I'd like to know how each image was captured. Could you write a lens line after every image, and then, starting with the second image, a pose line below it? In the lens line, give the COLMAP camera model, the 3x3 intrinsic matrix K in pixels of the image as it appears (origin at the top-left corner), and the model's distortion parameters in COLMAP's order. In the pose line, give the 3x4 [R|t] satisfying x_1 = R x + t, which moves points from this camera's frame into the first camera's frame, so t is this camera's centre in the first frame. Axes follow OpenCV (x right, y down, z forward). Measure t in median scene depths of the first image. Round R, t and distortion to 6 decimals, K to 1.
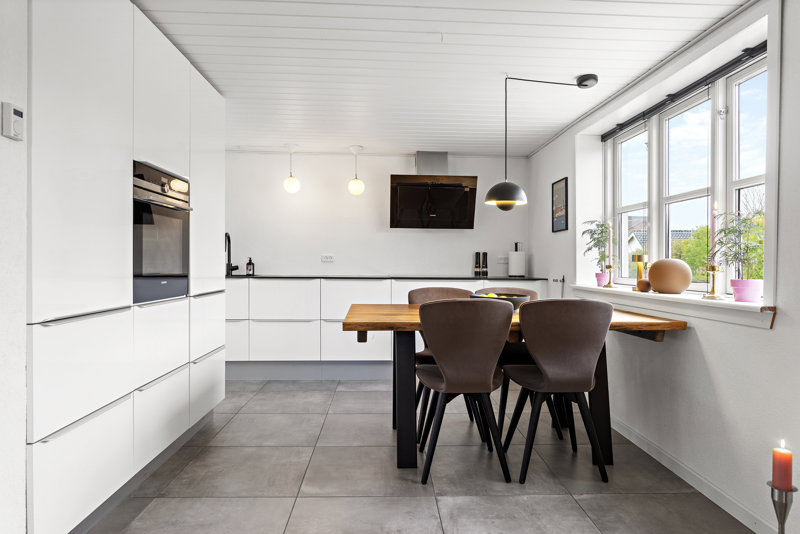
lens RADIAL K [[502.4, 0, 400.4], [0, 502.4, 261.0], [0, 0, 1]] dist [0.004959, 0.001235]
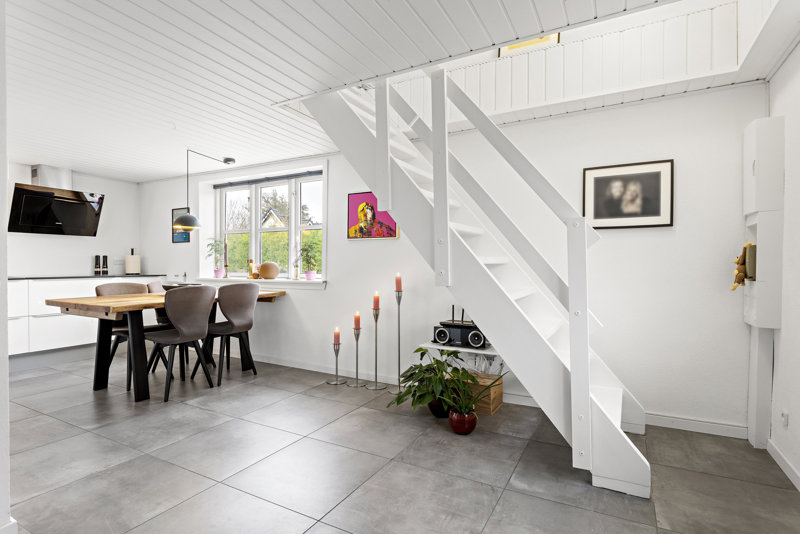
lens RADIAL K [[409.3, 0, 400.0], [0, 409.3, 267.0], [0, 0, 1]] dist [0.000197, 0.000072]
pose [[0.516488, -0.016061, 0.856144, -0.543497], [0.001265, 0.999837, 0.017994, -0.010578], [-0.856294, -0.008211, 0.516424, -0.254568]]
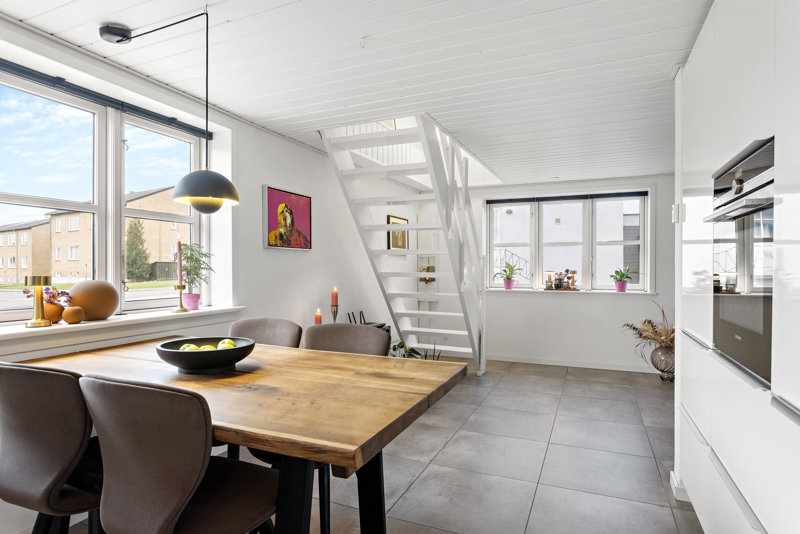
lens RADIAL K [[449.7, 0, 400.0], [0, 449.7, 267.0], [0, 0, 1]] dist [-0.005960, -0.000360]
pose [[-0.899300, -0.012503, 0.437155, -0.266363], [-0.012676, 0.999916, 0.002521, -0.034984], [-0.437150, -0.003274, -0.899383, 1.355905]]
